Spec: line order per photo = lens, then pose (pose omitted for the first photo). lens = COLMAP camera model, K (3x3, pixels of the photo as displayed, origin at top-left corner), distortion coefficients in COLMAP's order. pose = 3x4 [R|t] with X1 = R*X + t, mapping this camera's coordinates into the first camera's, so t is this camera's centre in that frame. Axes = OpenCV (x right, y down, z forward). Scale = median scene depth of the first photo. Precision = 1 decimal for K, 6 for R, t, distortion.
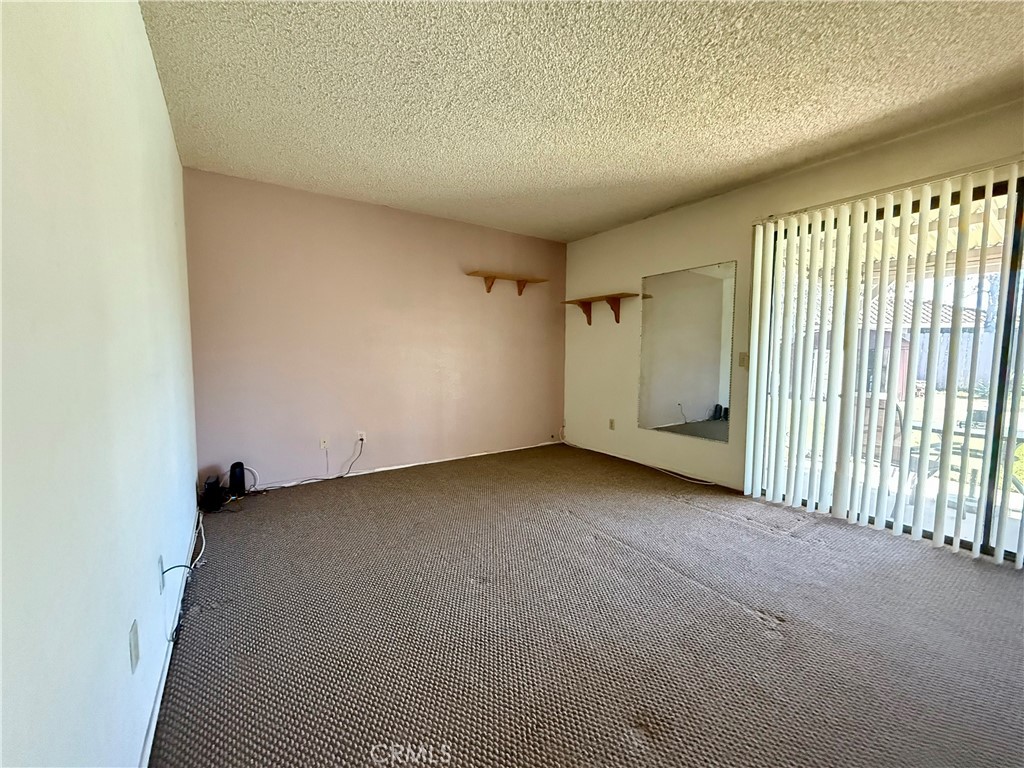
lens RADIAL K [[408.0, 0, 510.2], [0, 408.0, 383.3], [0, 0, 1]] dist [0.000066, 0.000552]
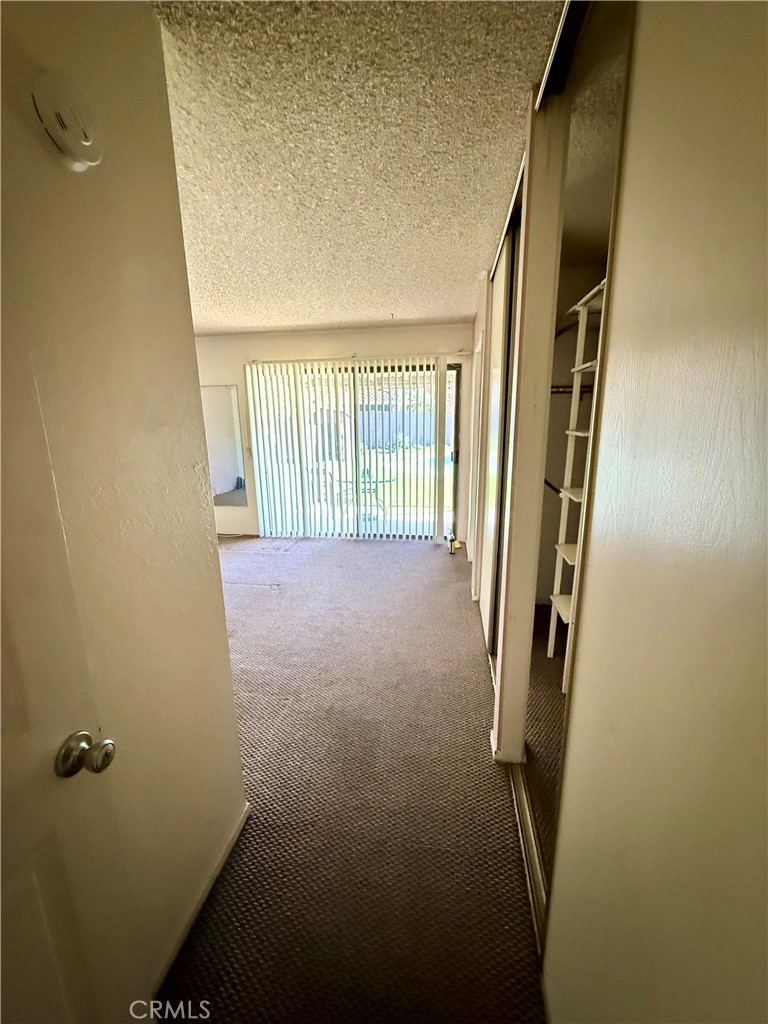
lens RADIAL K [[408.0, 0, 383.1], [0, 408.0, 510.2], [0, 0, 1]] dist [0.000066, 0.000552]
pose [[0.686123, -0.175883, 0.705904, -0.227005], [0.072405, 0.982026, 0.174305, -0.080961], [-0.723873, -0.068483, 0.686526, -0.475891]]
